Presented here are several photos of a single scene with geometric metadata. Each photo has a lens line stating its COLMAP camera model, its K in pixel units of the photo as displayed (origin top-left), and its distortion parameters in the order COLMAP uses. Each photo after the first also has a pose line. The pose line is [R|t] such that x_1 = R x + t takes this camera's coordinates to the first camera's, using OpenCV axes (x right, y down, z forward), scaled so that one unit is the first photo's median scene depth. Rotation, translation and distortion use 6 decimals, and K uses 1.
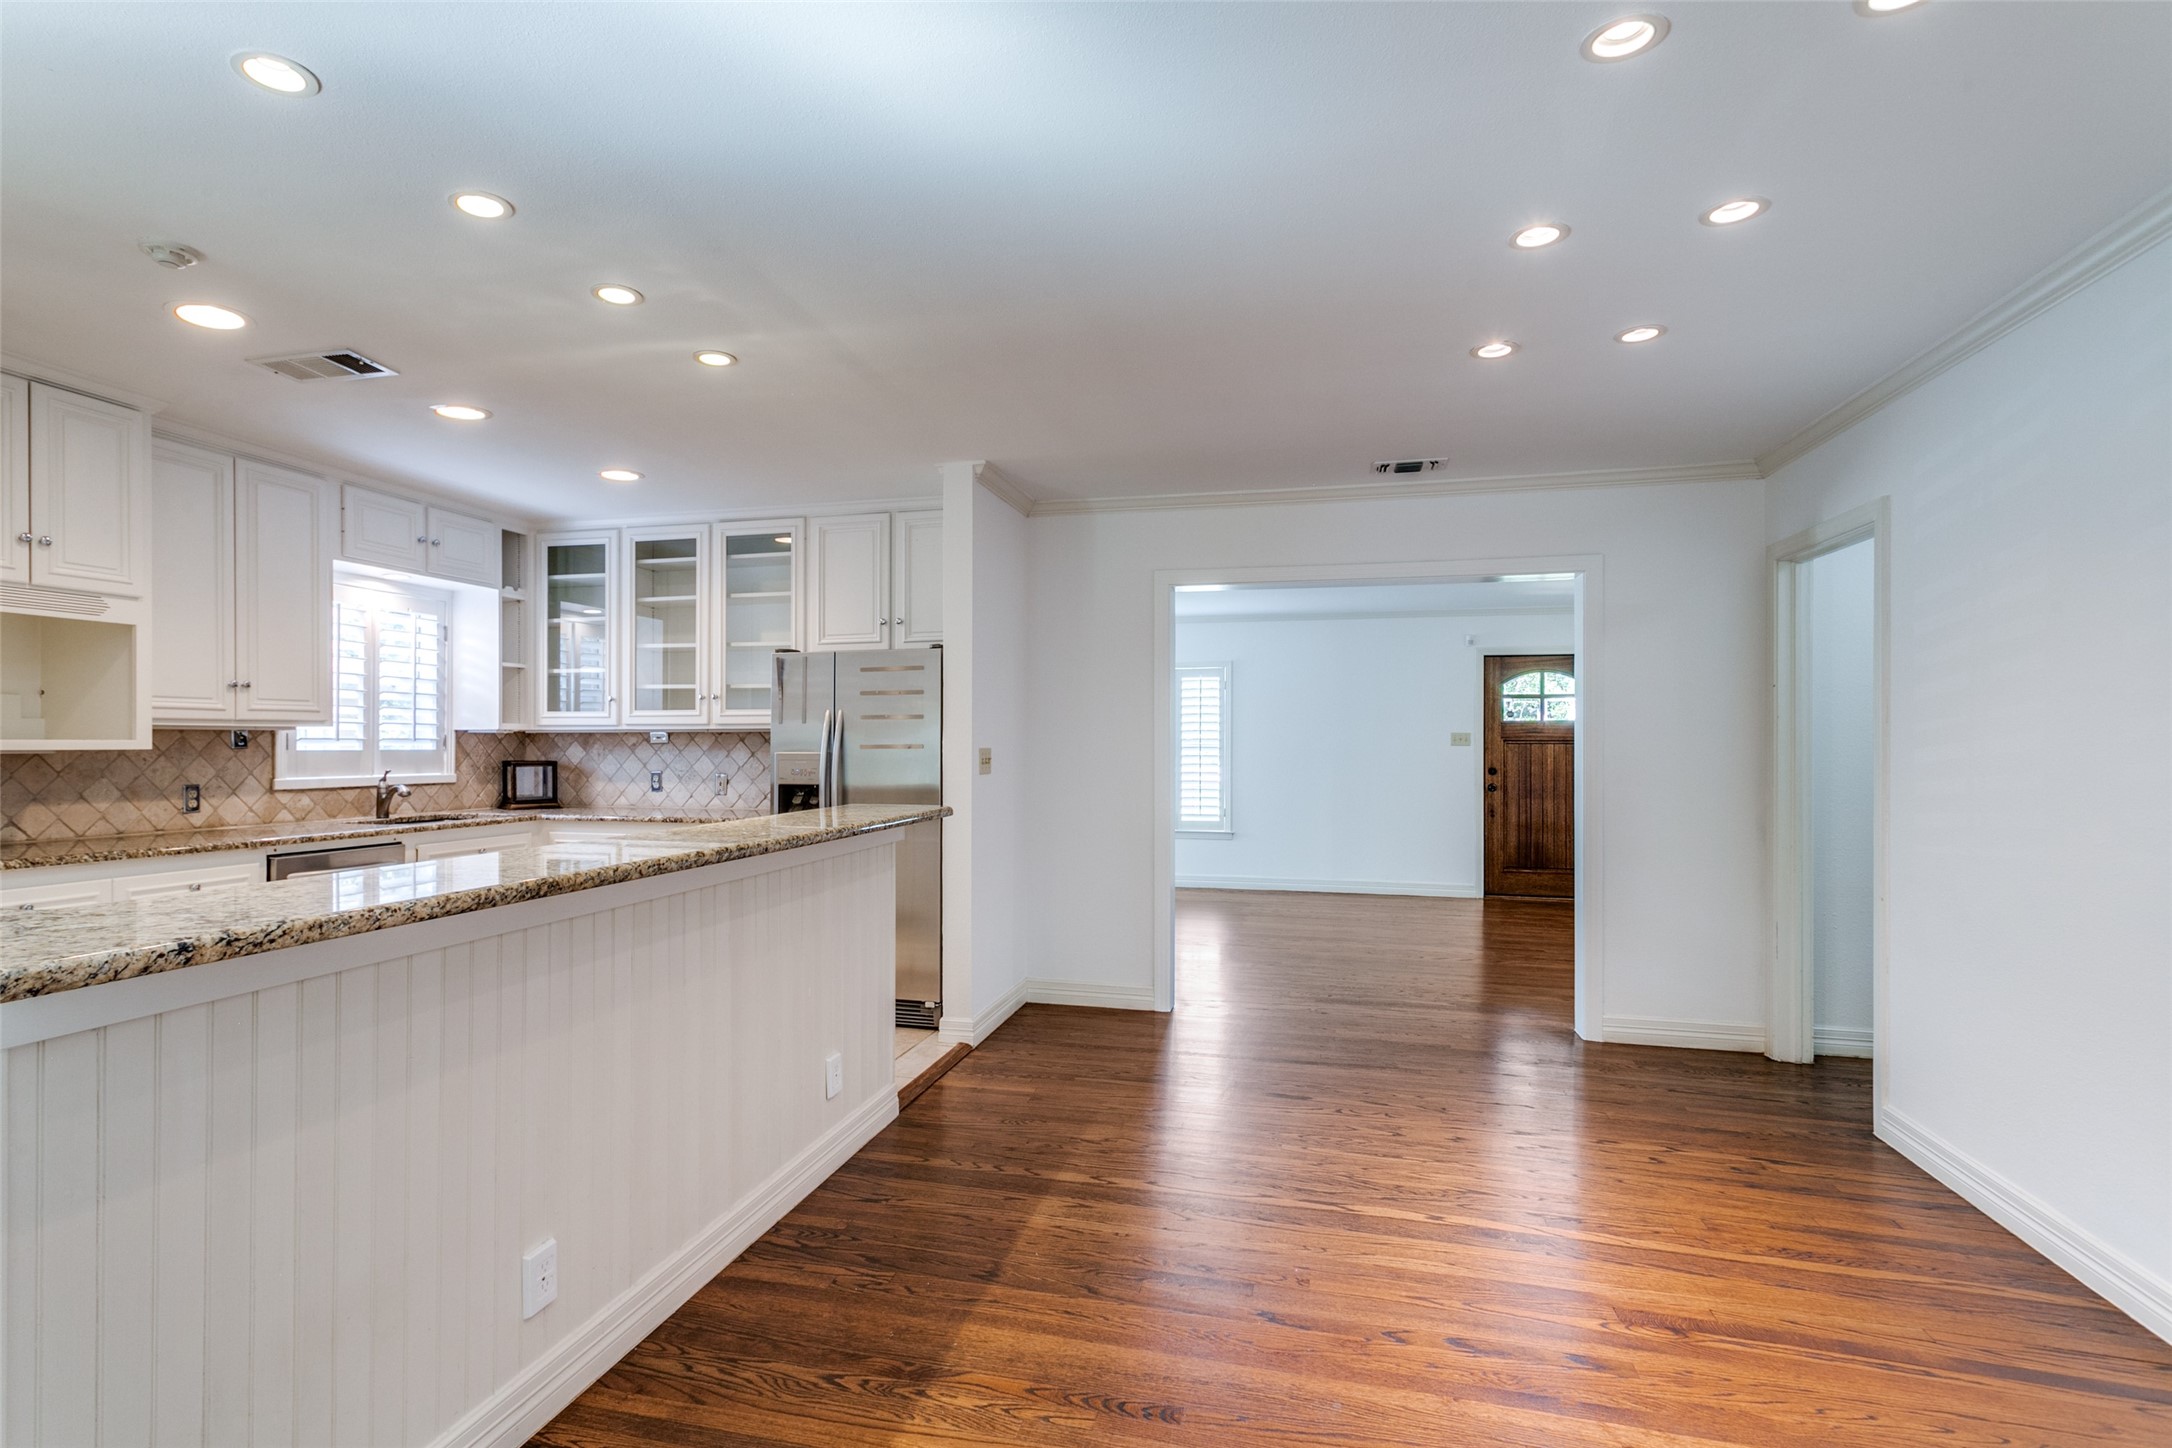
lens RADIAL K [[1070.6, 0, 1034.6], [0, 1070.6, 748.1], [0, 0, 1]] dist [0.003471, 0.000364]
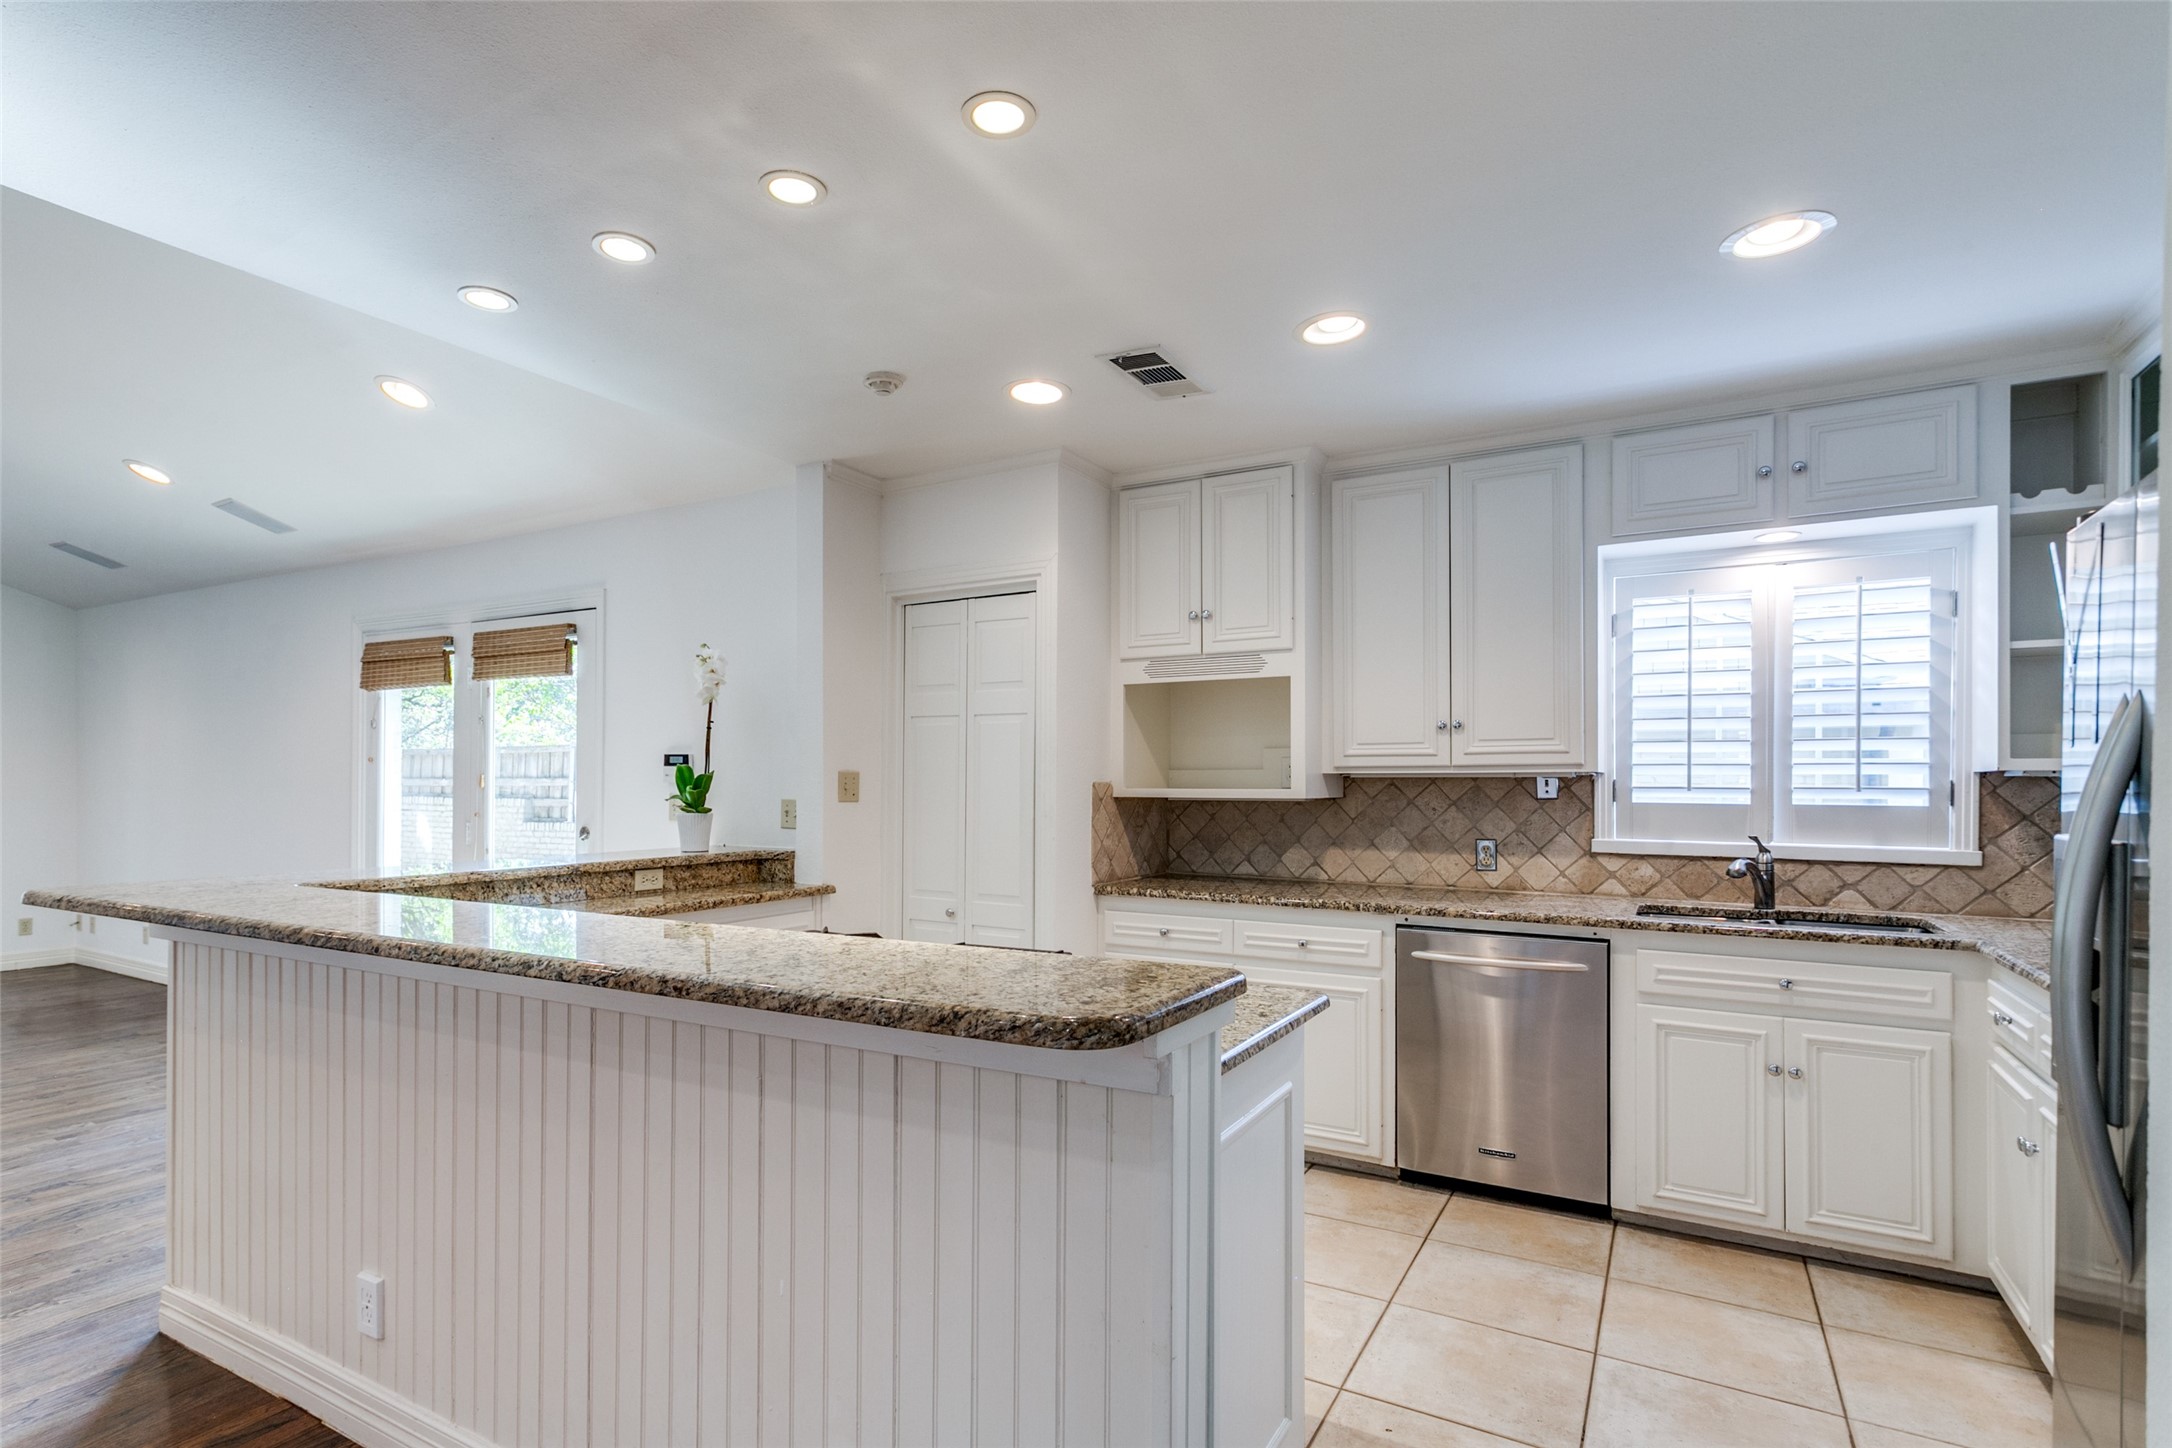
lens RADIAL K [[1084.6, 0, 1039.1], [0, 1084.6, 772.6], [0, 0, 1]] dist [0.002751, 0.001007]
pose [[-0.267375, -0.008897, -0.963551, 0.150053], [-0.006558, 0.999951, -0.007413, -0.009800], [0.963570, 0.004336, -0.267420, 0.729872]]
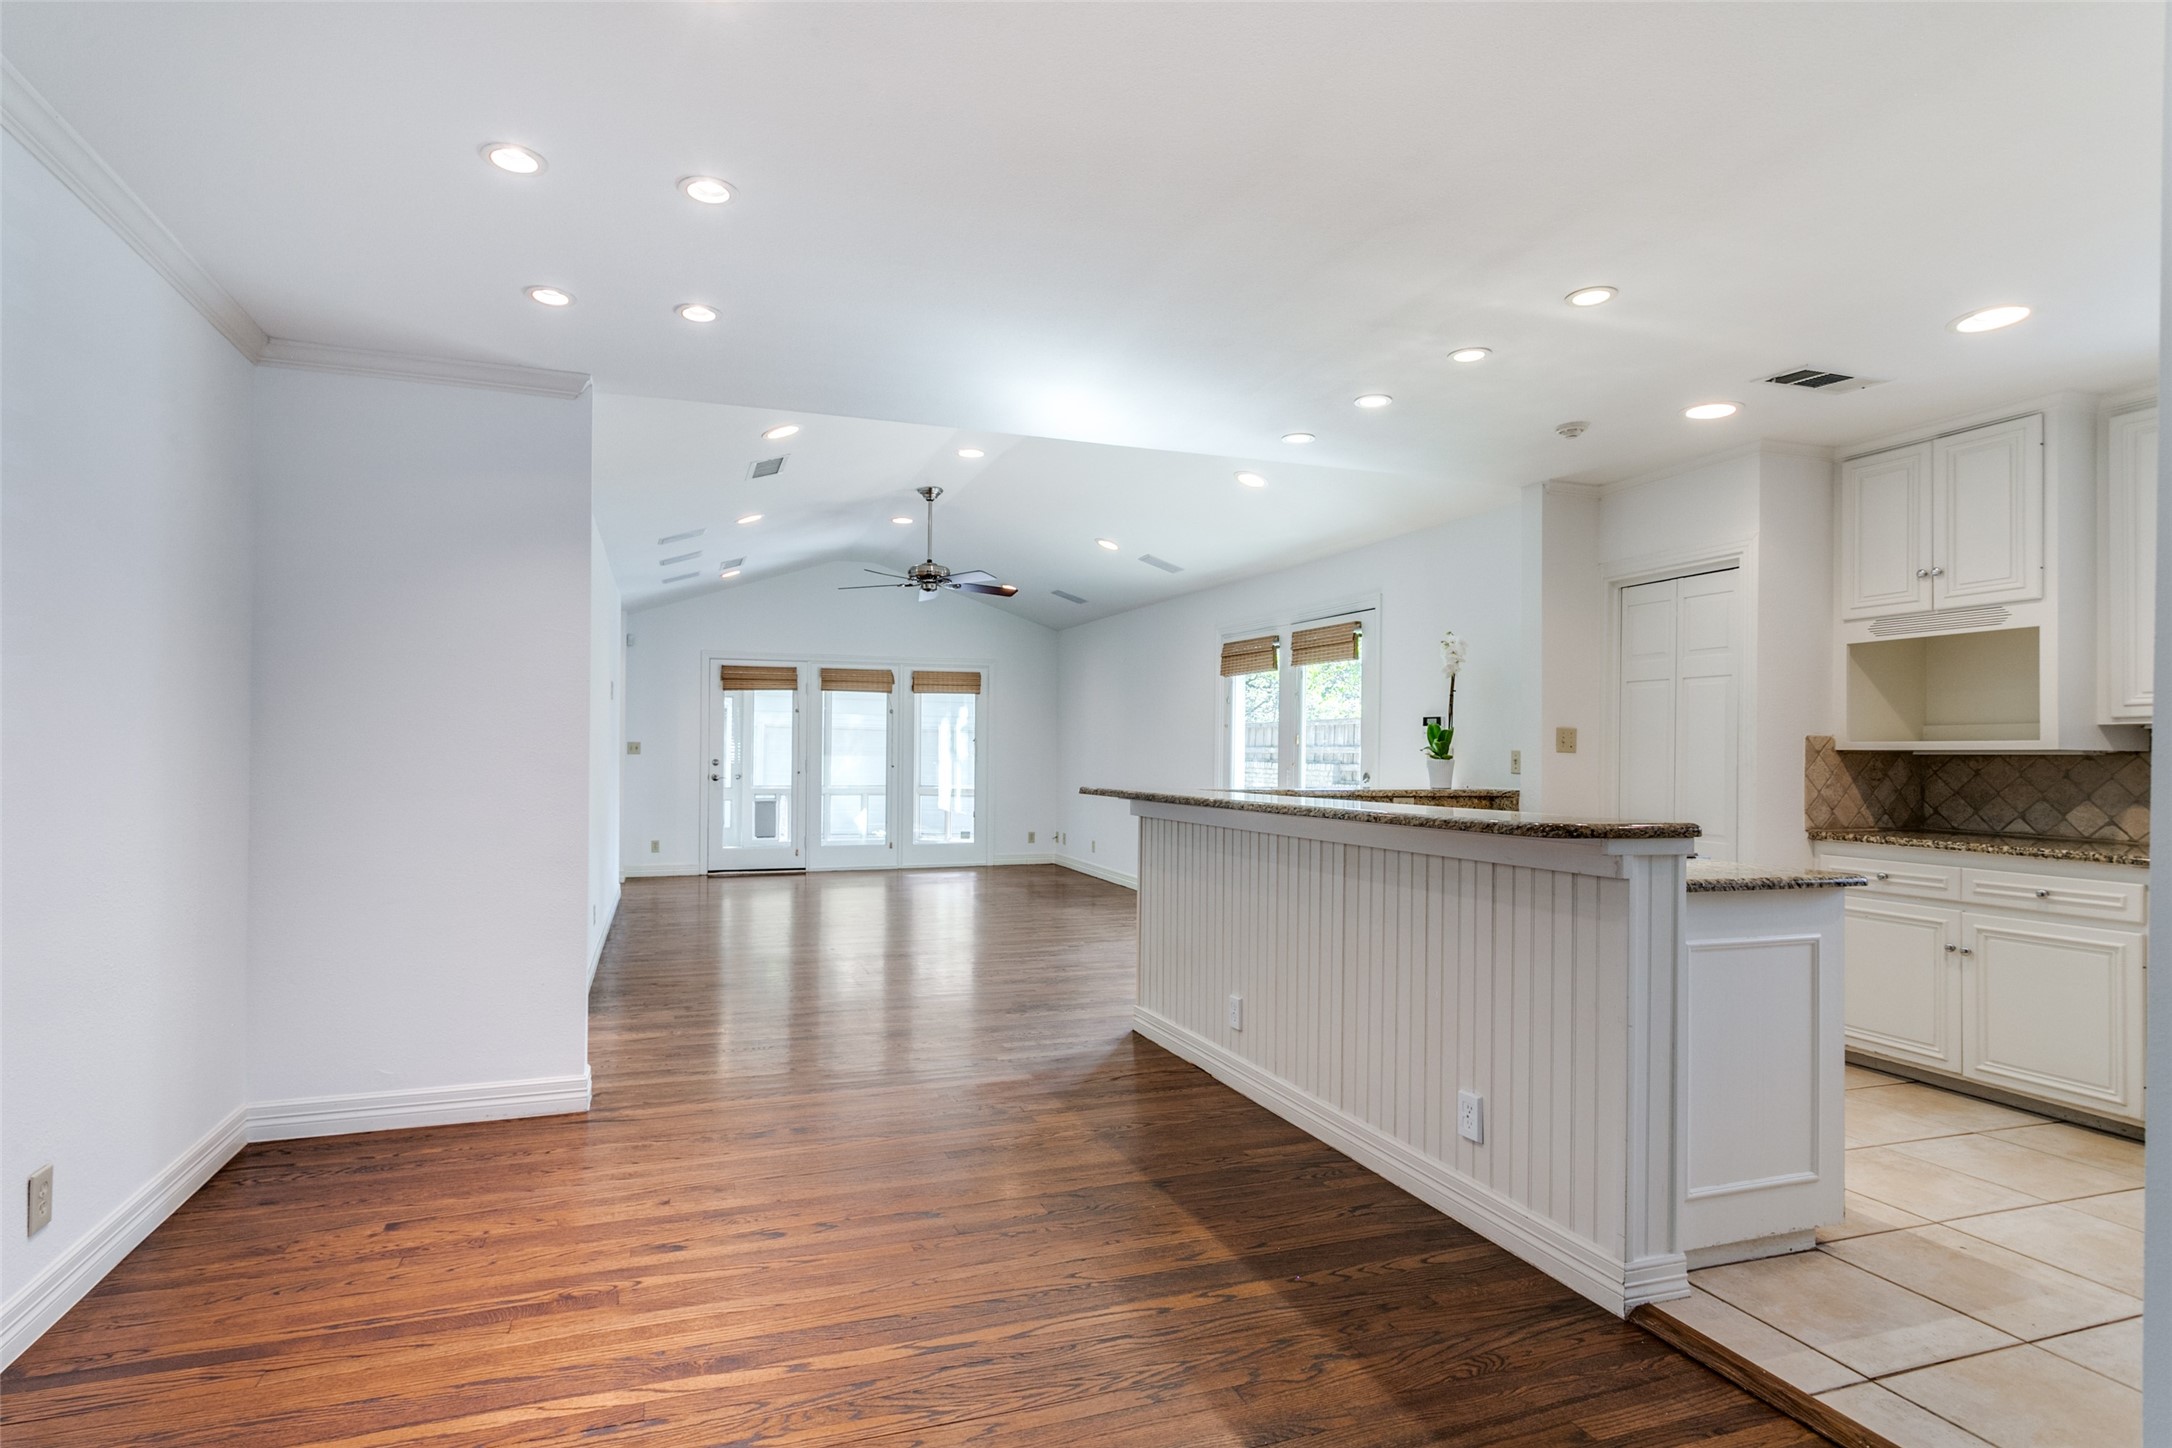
lens RADIAL K [[1101.9, 0, 1043.2], [0, 1101.9, 748.1], [0, 0, 1]] dist [-0.003791, 0.011654]
pose [[-0.828627, -0.011386, -0.559685, 0.360304], [-0.013260, 0.999912, -0.000710, 0.008923], [0.559644, 0.006833, -0.828705, 0.933825]]
